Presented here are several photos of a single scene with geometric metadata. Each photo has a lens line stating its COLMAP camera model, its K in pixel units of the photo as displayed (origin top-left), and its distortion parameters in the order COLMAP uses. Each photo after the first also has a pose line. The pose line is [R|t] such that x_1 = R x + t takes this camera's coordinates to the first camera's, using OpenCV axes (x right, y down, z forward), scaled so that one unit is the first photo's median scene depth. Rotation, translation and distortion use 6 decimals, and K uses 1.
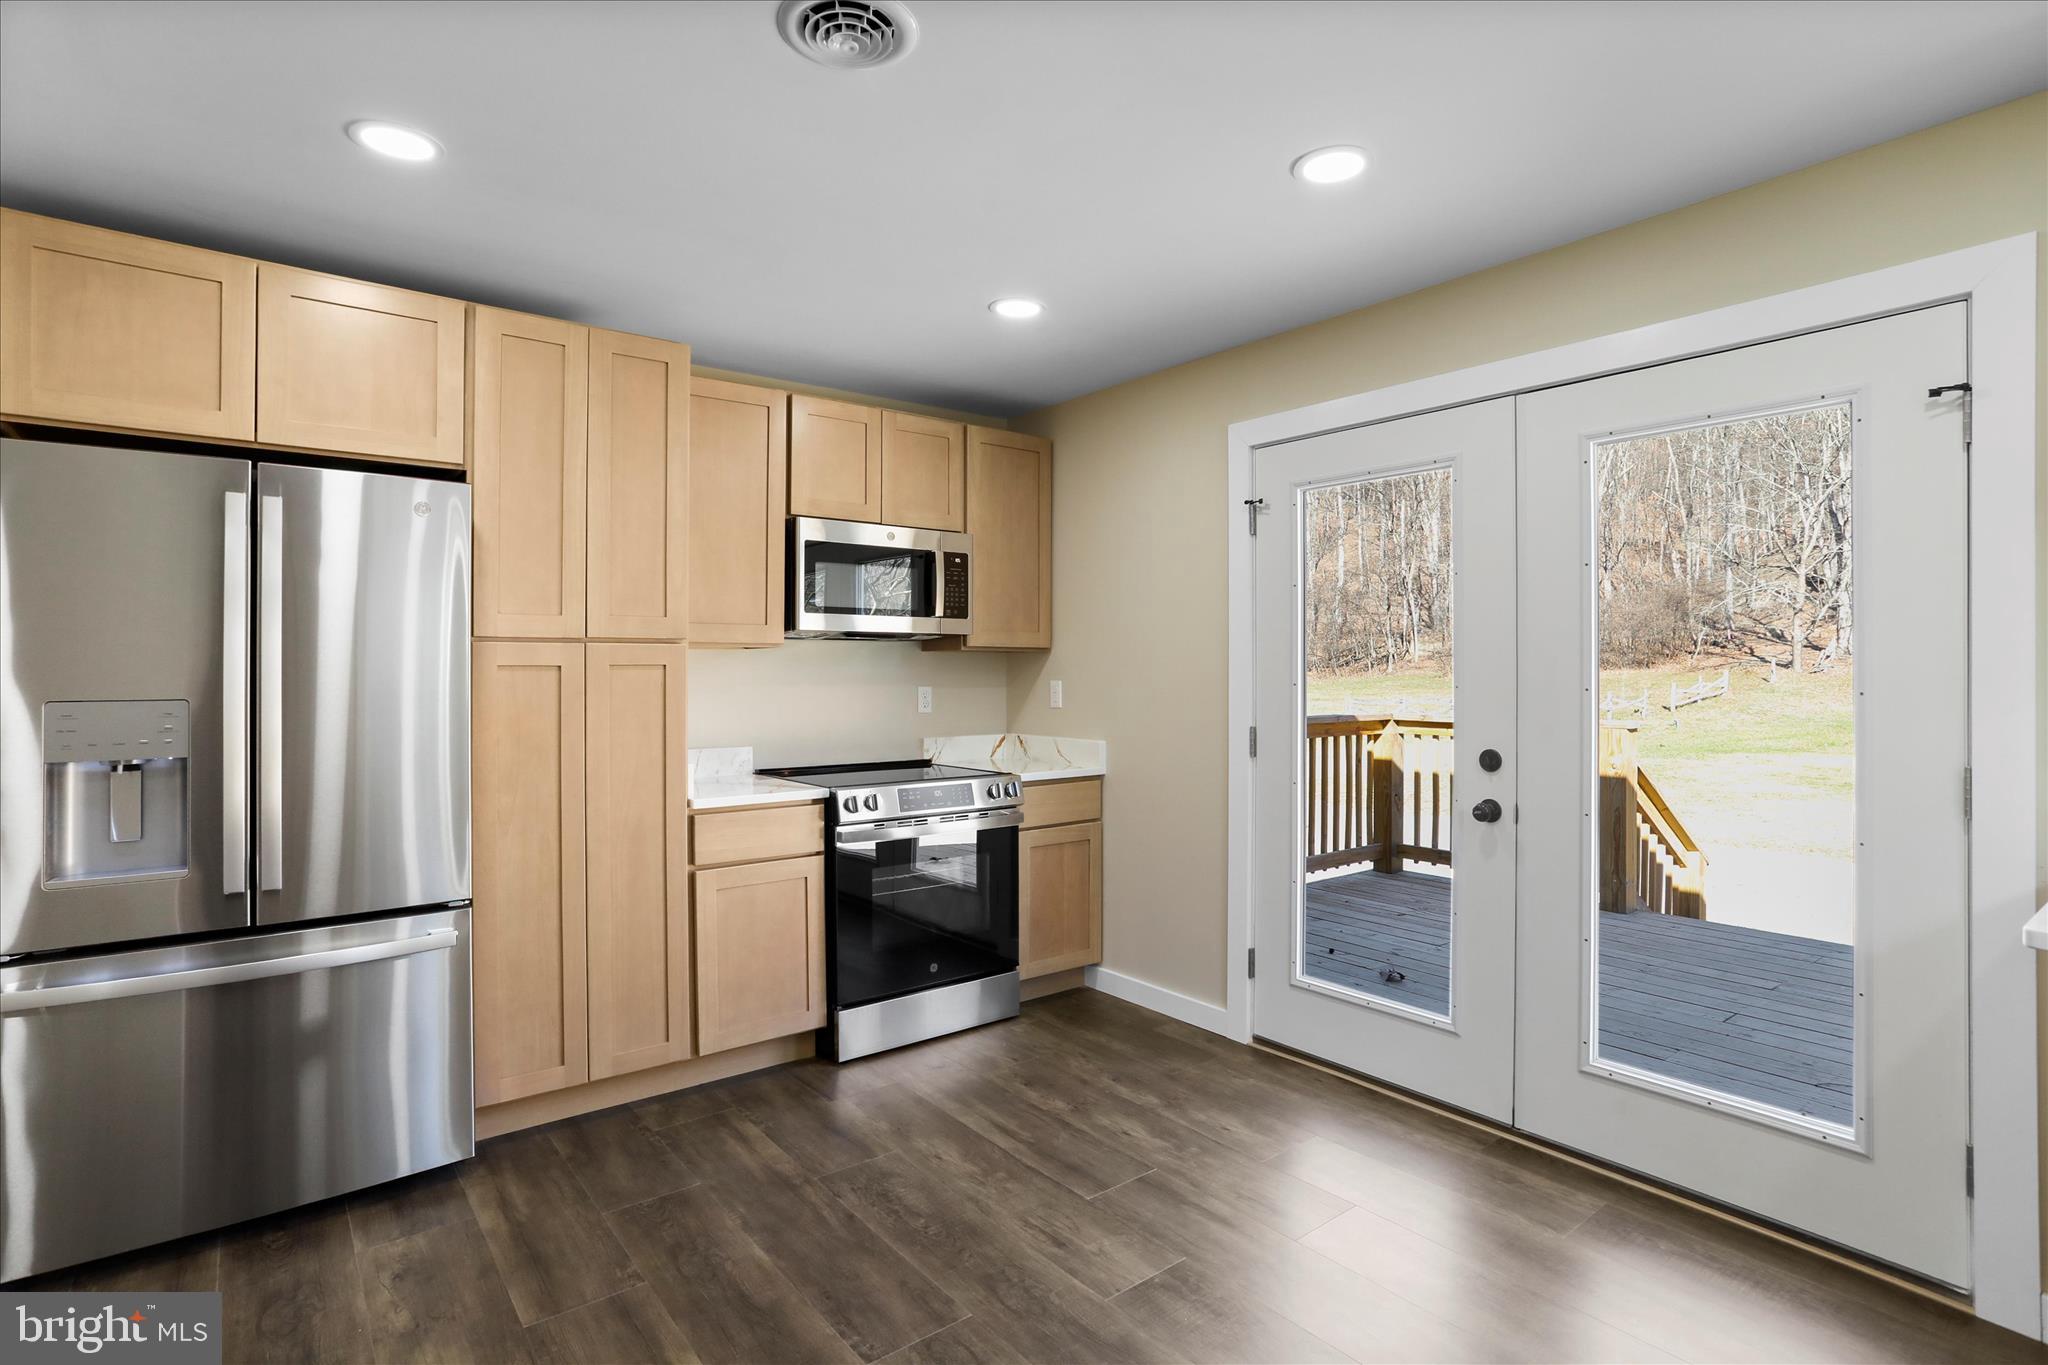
lens RADIAL K [[992.8, 0, 1022.8], [0, 992.8, 666.3], [0, 0, 1]] dist [-0.071374, 0.032254]
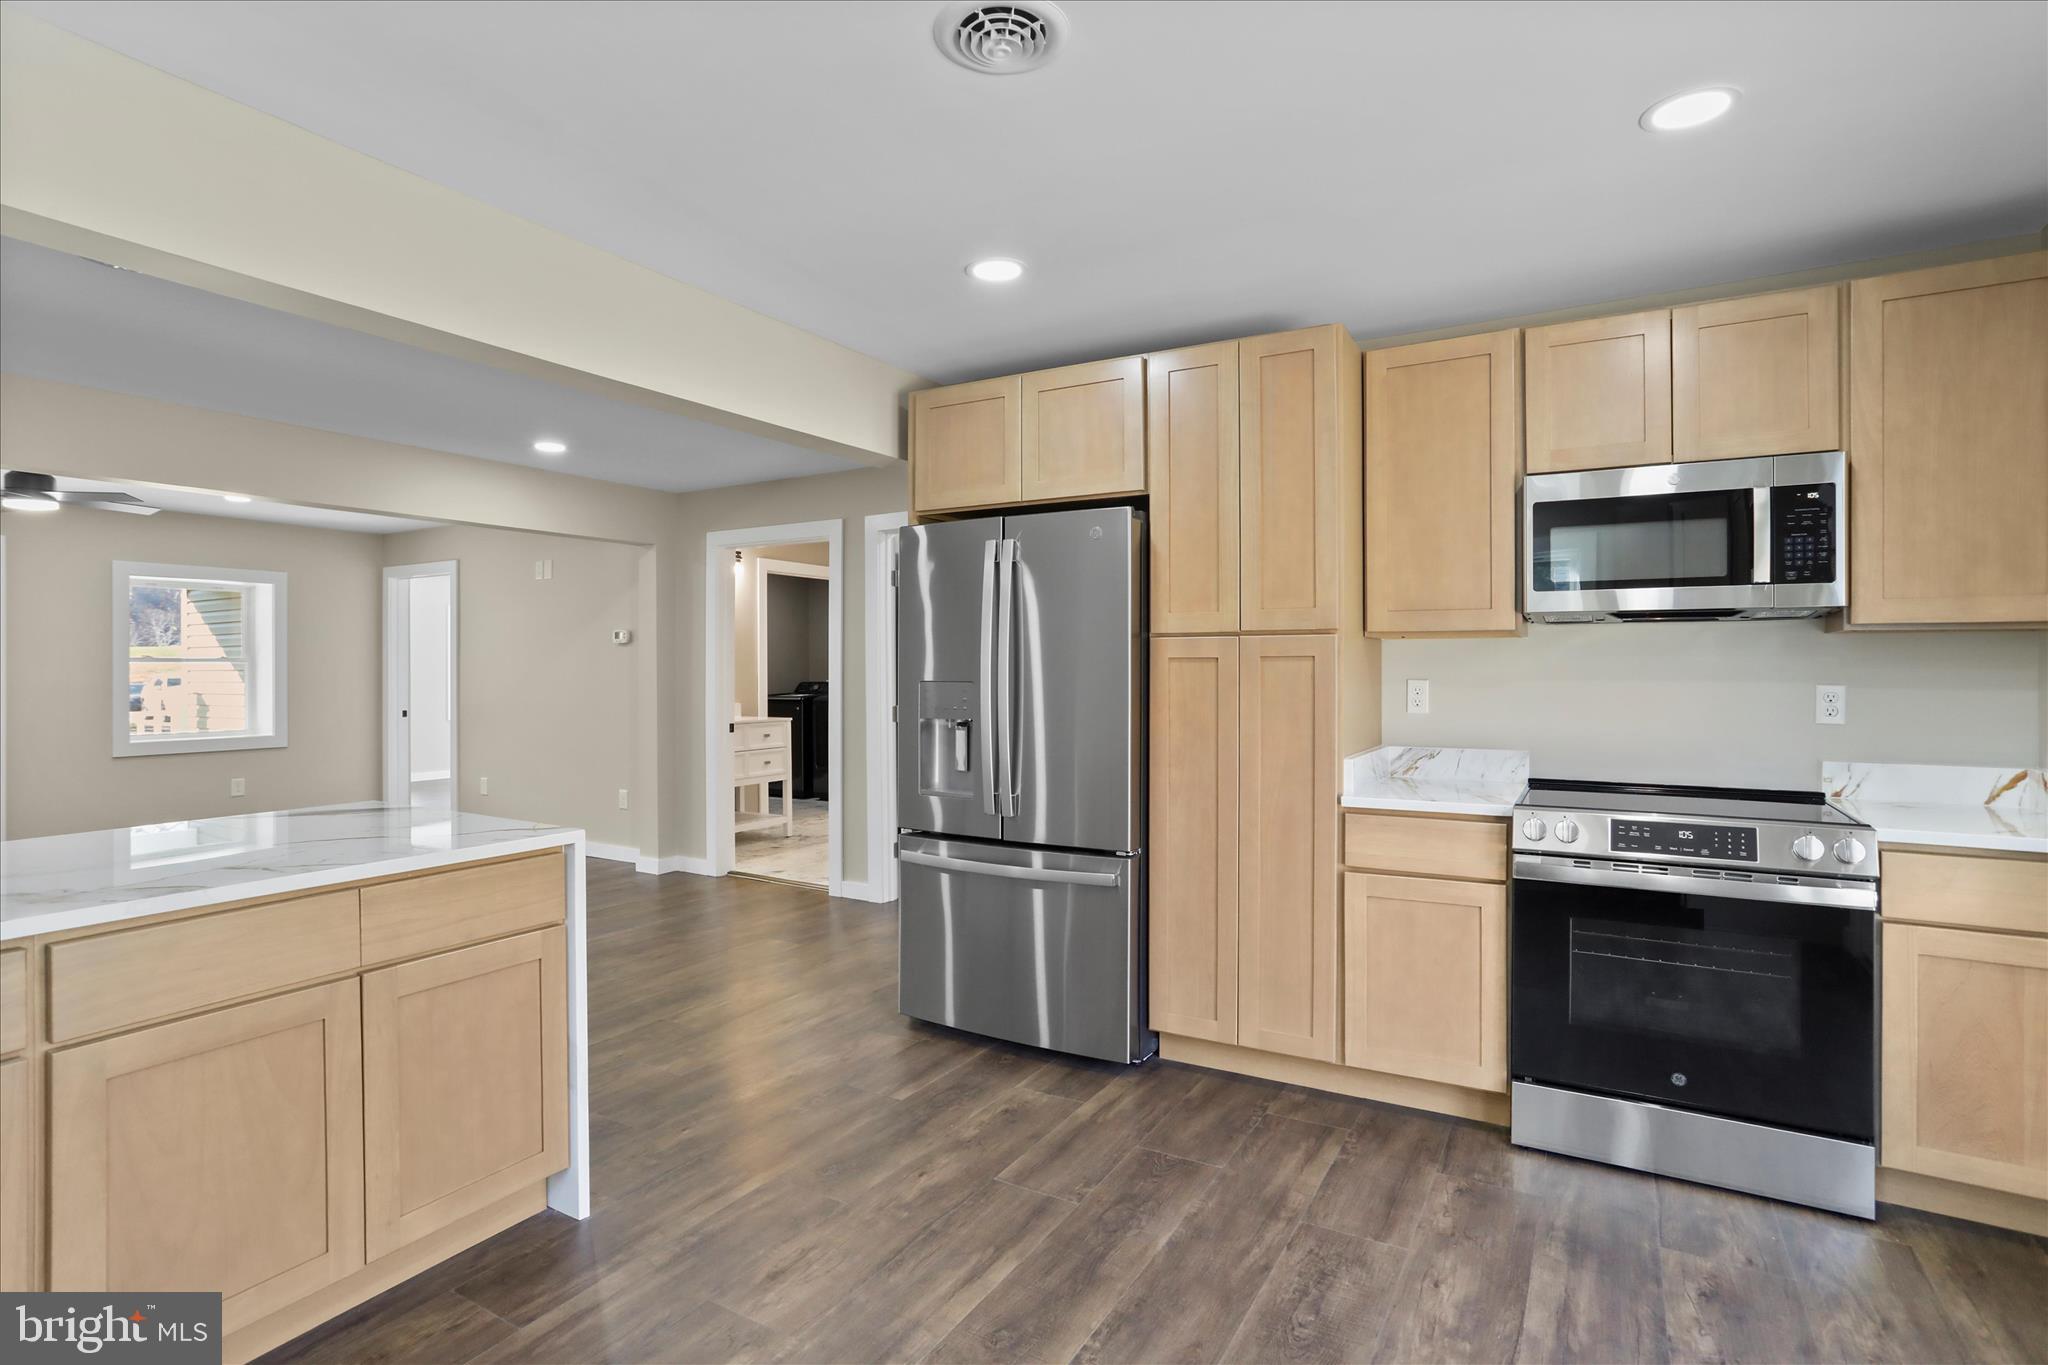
lens RADIAL K [[992.8, 0, 1022.8], [0, 992.8, 666.3], [0, 0, 1]] dist [-0.071374, 0.032254]
pose [[0.366871, 0.004768, -0.930260, 0.463224], [0.006075, 0.999953, 0.007521, -0.000827], [0.930252, -0.008411, 0.366824, 0.375894]]
